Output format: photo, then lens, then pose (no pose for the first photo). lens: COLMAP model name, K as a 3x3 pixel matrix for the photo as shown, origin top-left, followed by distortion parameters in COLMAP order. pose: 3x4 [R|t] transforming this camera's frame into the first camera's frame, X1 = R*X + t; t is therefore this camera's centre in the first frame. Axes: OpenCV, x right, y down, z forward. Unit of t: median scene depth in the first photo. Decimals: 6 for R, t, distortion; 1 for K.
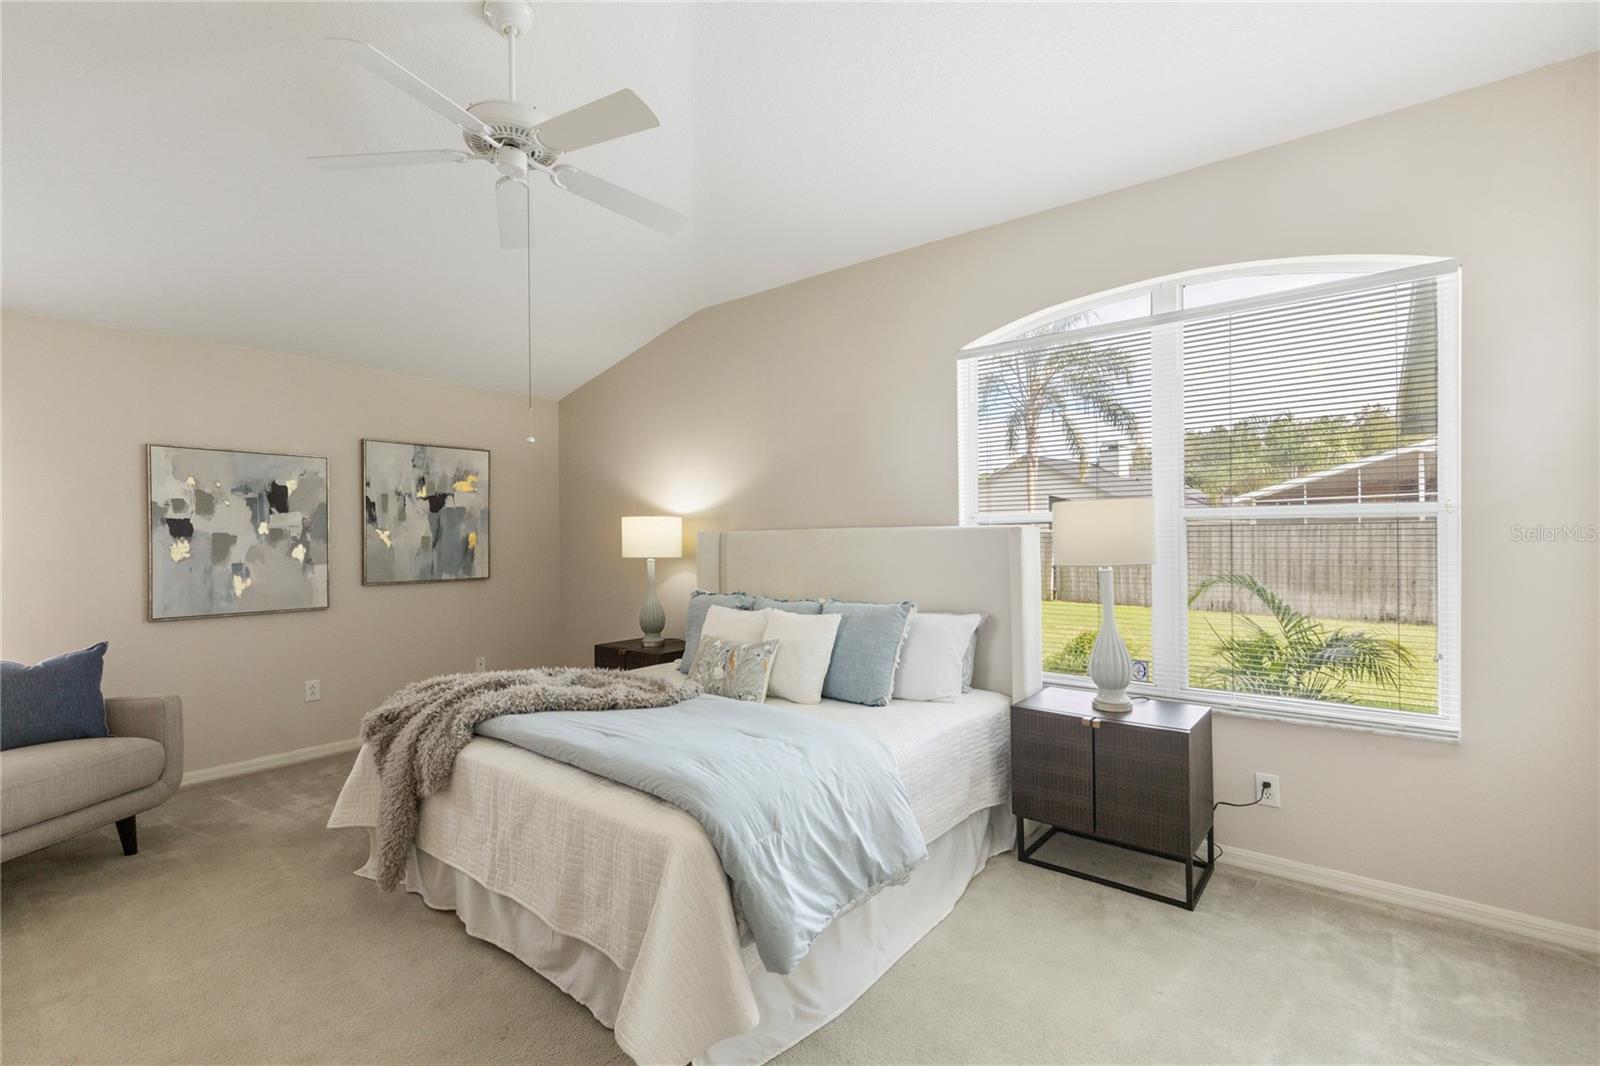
lens RADIAL K [[725.4, 0, 795.1], [0, 725.4, 535.3], [0, 0, 1]] dist [0.004354, -0.000370]
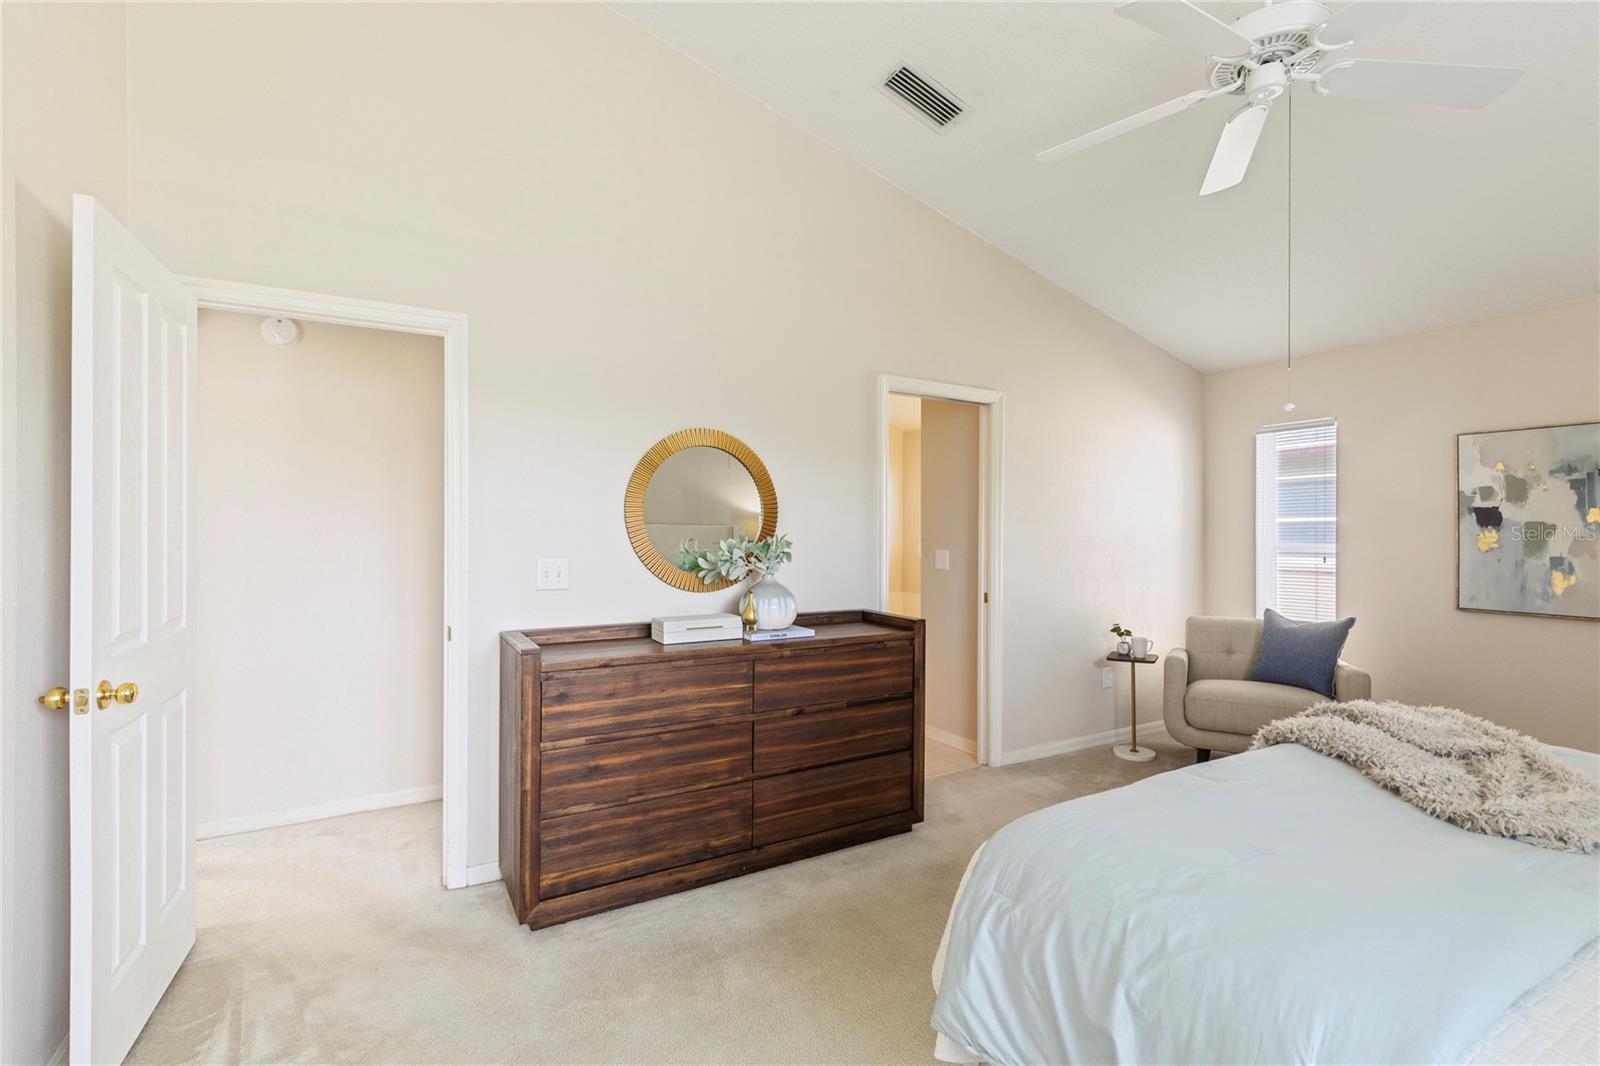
lens RADIAL K [[725.4, 0, 801.1], [0, 725.4, 527.3], [0, 0, 1]] dist [0.004354, -0.000370]
pose [[-0.370658, 0.003371, -0.928763, 0.369656], [0.004934, 0.999986, 0.001661, -0.002347], [0.928756, -0.003967, -0.370670, 0.503533]]
